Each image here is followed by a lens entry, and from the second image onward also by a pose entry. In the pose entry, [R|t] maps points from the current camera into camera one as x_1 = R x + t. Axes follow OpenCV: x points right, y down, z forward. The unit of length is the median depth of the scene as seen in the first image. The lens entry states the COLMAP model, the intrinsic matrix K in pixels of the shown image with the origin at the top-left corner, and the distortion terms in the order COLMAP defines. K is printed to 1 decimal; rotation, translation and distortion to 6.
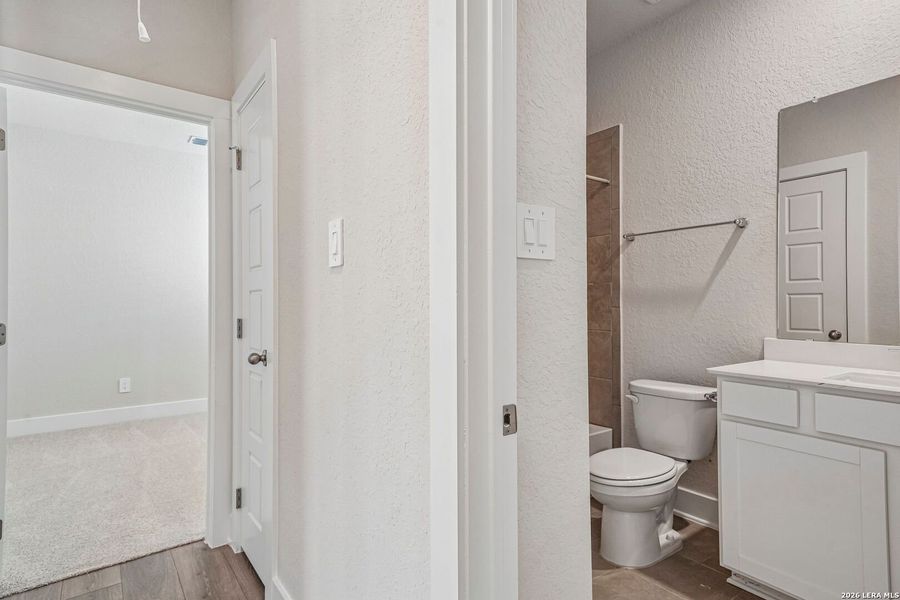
lens RADIAL K [[480.8, 0, 452.5], [0, 480.8, 303.4], [0, 0, 1]] dist [0.035753, 0.001584]
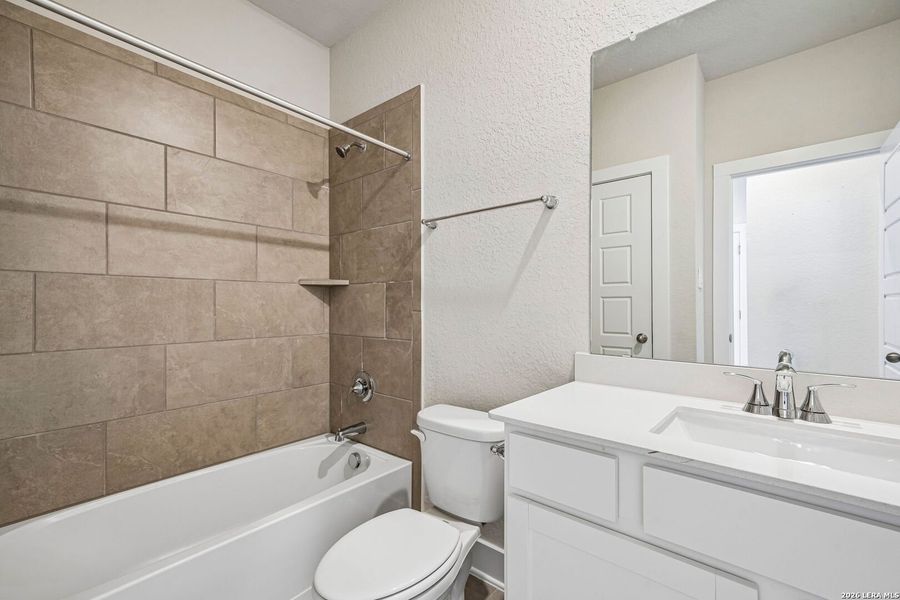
lens RADIAL K [[395.7, 0, 445.9], [0, 395.7, 303.9], [0, 0, 1]] dist [0.014955, 0.000543]
pose [[0.973993, 0.004865, 0.226525, 0.237904], [-0.003926, 0.999982, -0.004596, -0.001042], [-0.226543, 0.003587, 0.973994, 0.349419]]
